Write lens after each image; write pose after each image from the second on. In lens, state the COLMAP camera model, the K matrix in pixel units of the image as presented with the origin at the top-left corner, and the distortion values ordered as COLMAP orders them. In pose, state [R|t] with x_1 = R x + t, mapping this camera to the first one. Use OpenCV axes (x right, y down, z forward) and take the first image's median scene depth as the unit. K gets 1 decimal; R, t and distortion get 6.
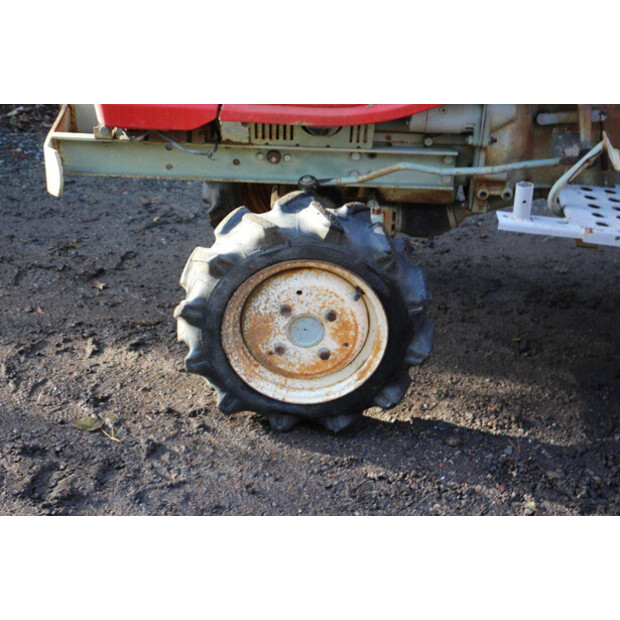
lens RADIAL K [[1411.6, 0, 311.5], [0, 1411.6, 311.0], [0, 0, 1]] dist [0.337959, 0.000000]
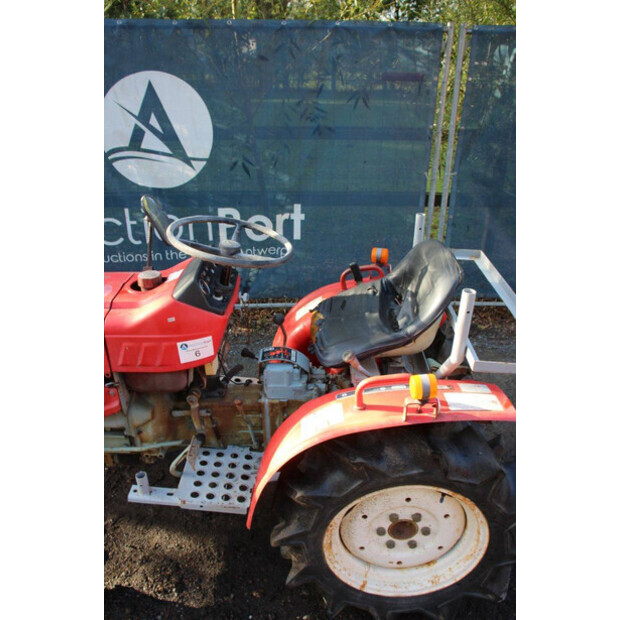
lens RADIAL K [[512.0, 0, 309.5], [0, 512.0, 319.1], [0, 0, 1]] dist [-0.112301, 0.058546]
pose [[0.998713, -0.042259, -0.028047, 0.351916], [0.042630, 0.999009, 0.012787, -0.254833], [0.027479, -0.013966, 0.999525, 0.445892]]
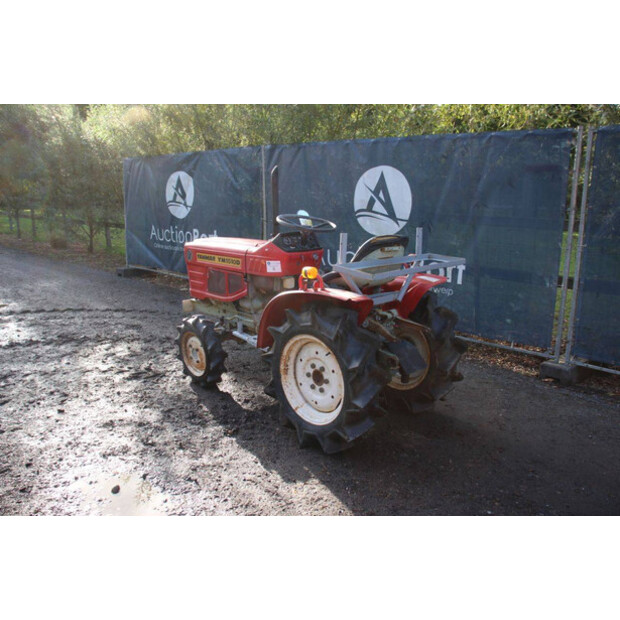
lens RADIAL K [[512.0, 0, 306.8], [0, 512.0, 306.1], [0, 0, 1]] dist [-0.112301, 0.058546]
pose [[0.690172, 0.112202, -0.714894, 1.087305], [-0.301062, 0.942872, -0.142667, -0.000686], [0.658046, 0.313692, 0.684524, 0.268012]]
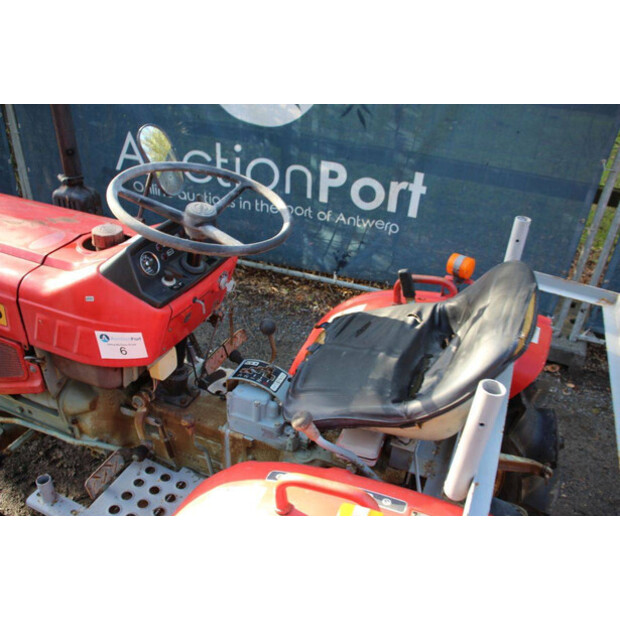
lens RADIAL K [[538.4, 0, 314.0], [0, 538.4, 321.5], [0, 0, 1]] dist [-0.098689, 0.028524]
pose [[0.928169, 0.204454, -0.310968, 0.472544], [-0.180993, 0.978092, 0.102849, -0.306109], [0.325183, -0.039178, 0.944839, 0.638488]]
